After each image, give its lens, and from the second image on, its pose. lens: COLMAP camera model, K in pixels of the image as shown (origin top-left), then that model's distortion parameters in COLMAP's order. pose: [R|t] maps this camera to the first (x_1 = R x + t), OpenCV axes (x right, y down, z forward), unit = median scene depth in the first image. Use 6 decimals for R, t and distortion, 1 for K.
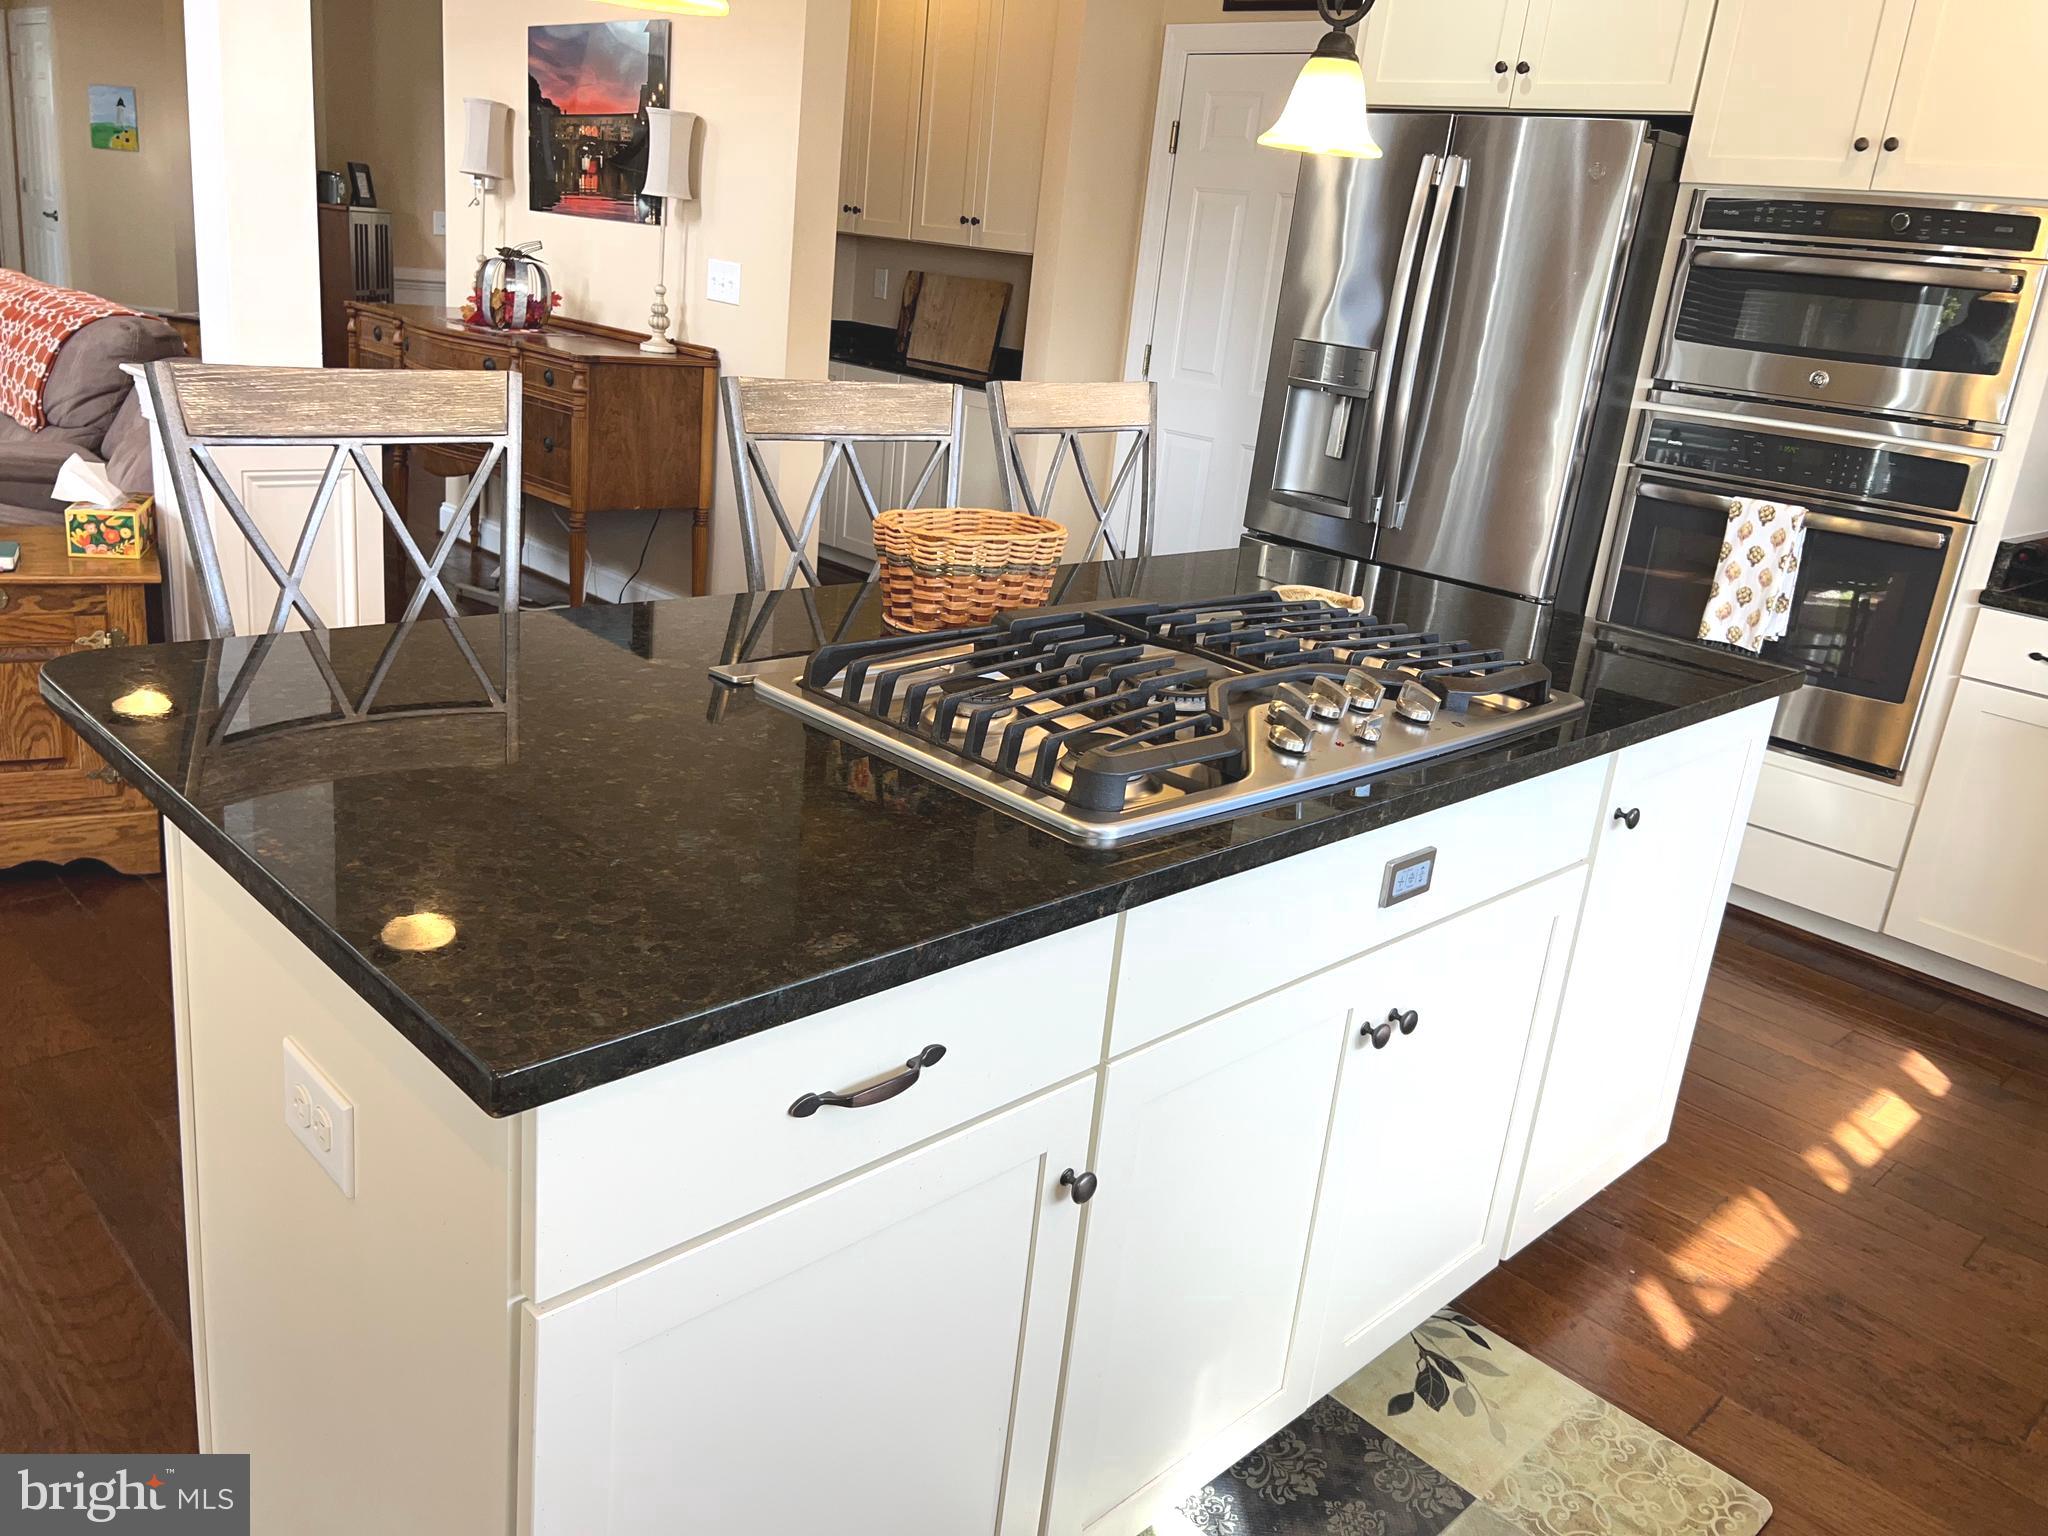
lens RADIAL K [[1550.4, 0, 1024.0], [0, 1550.4, 768.0], [0, 0, 1]] dist [0.000736, 0.000468]
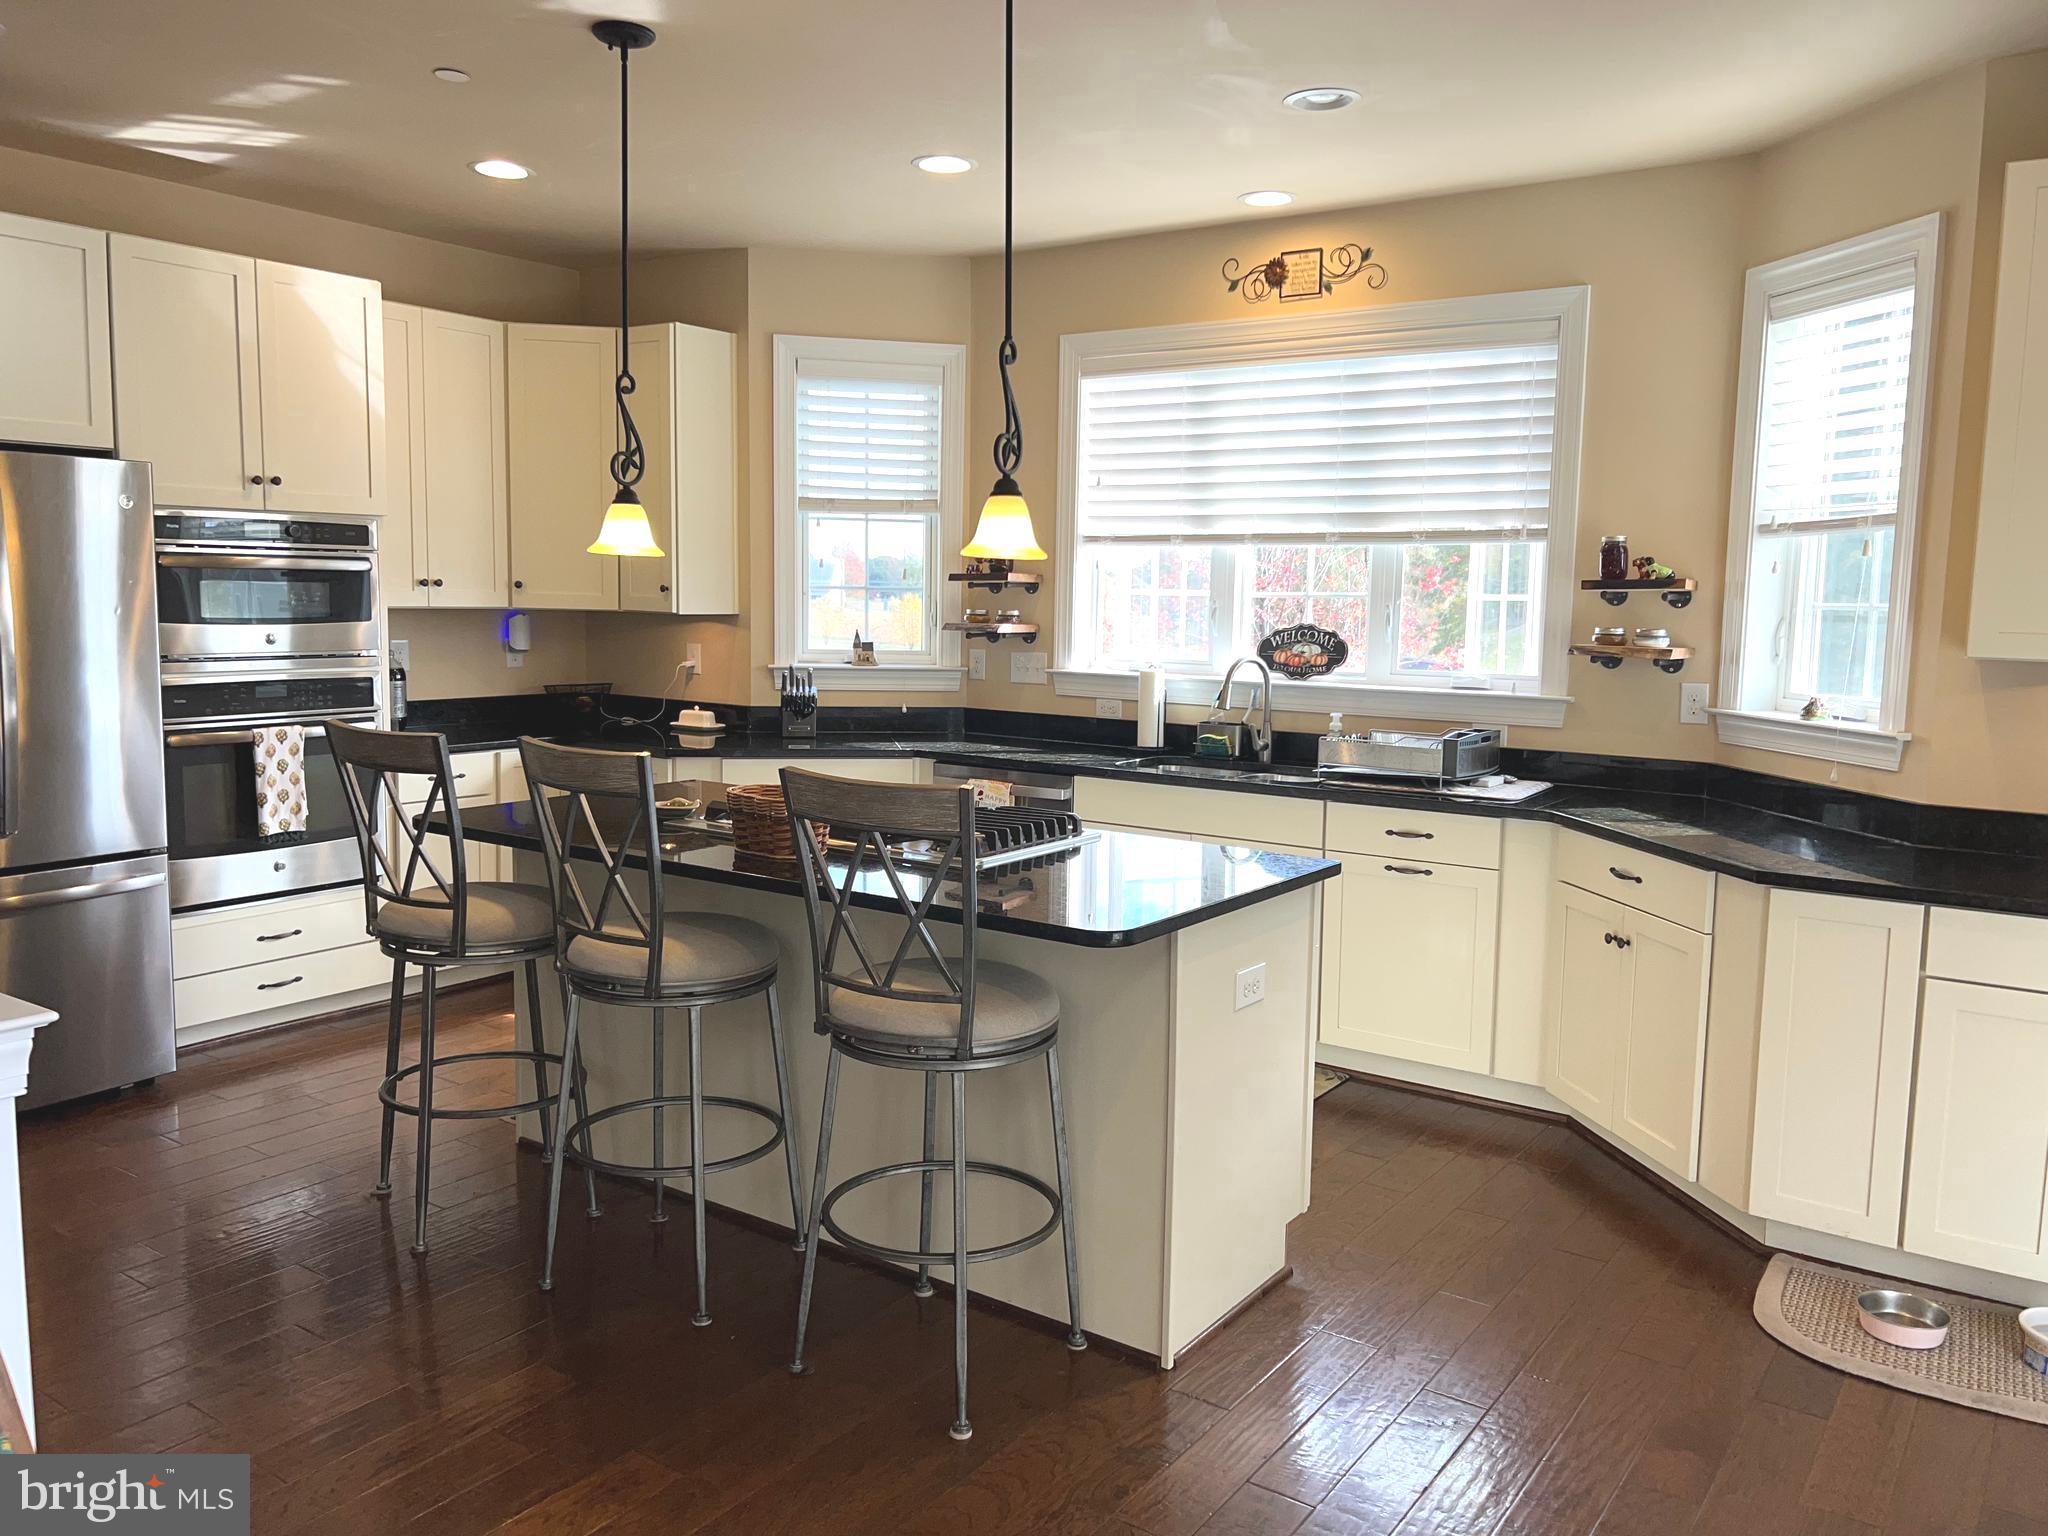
lens RADIAL K [[1550.4, 0, 1024.0], [0, 1550.4, 768.0], [0, 0, 1]] dist [0.000736, 0.000468]
pose [[-0.175211, -0.216694, 0.960388, -0.975376], [0.274200, 0.926141, 0.258991, -0.313450], [-0.945577, 0.308716, -0.102853, 0.521375]]
